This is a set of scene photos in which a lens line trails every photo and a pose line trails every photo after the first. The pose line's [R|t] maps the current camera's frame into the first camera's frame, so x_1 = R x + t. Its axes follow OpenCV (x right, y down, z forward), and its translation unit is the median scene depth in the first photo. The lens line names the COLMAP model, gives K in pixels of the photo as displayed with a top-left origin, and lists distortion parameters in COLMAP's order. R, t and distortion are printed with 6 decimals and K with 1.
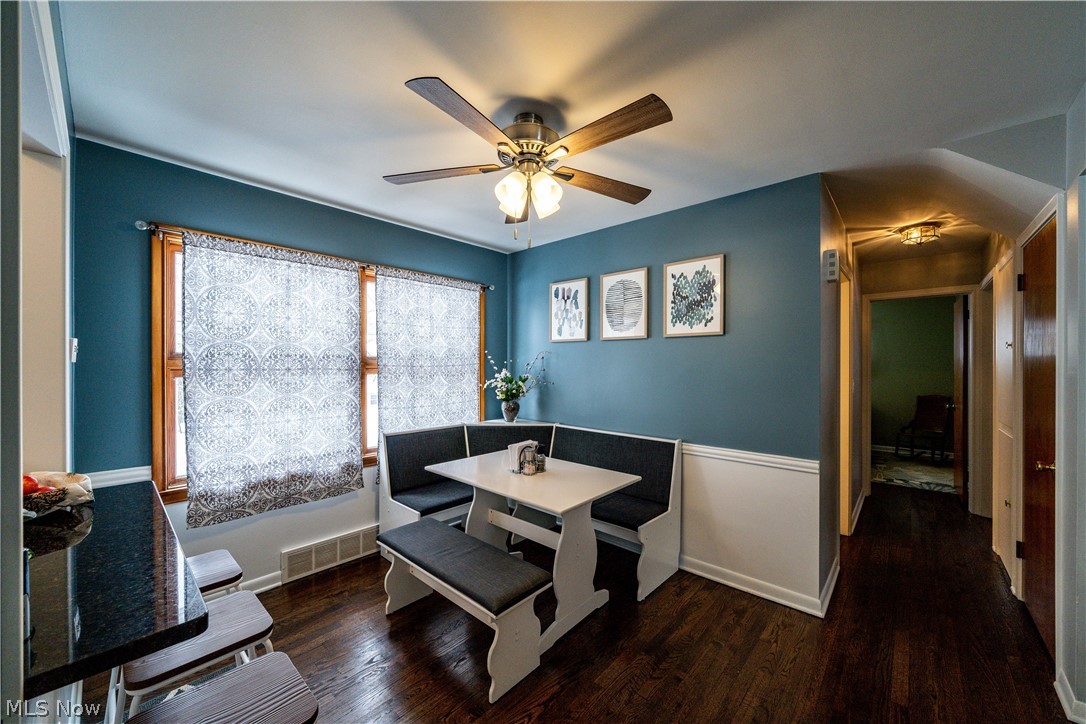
lens RADIAL K [[405.7, 0, 555.7], [0, 405.7, 367.0], [0, 0, 1]] dist [-0.000652, -0.000028]
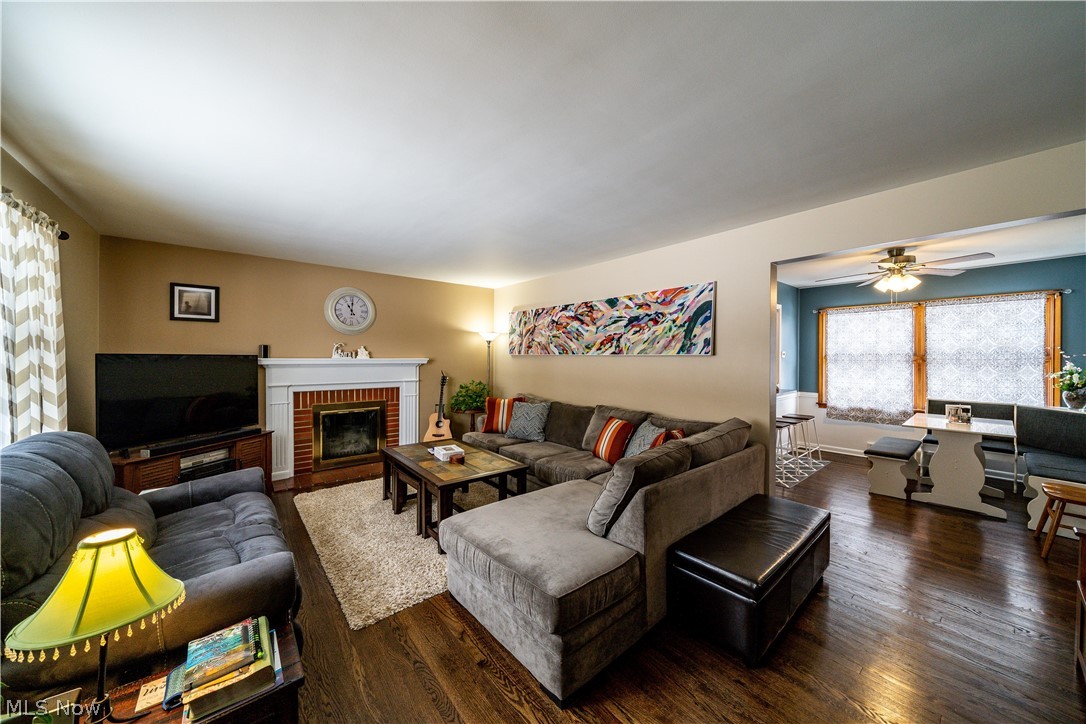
lens RADIAL K [[375.2, 0, 558.4], [0, 375.2, 359.2], [0, 0, 1]] dist [0.000598, 0.000129]
pose [[-0.132301, 0.006152, -0.991191, 1.538668], [-0.006161, 0.999956, 0.007029, -0.005294], [0.991190, 0.007037, -0.132257, -0.394740]]
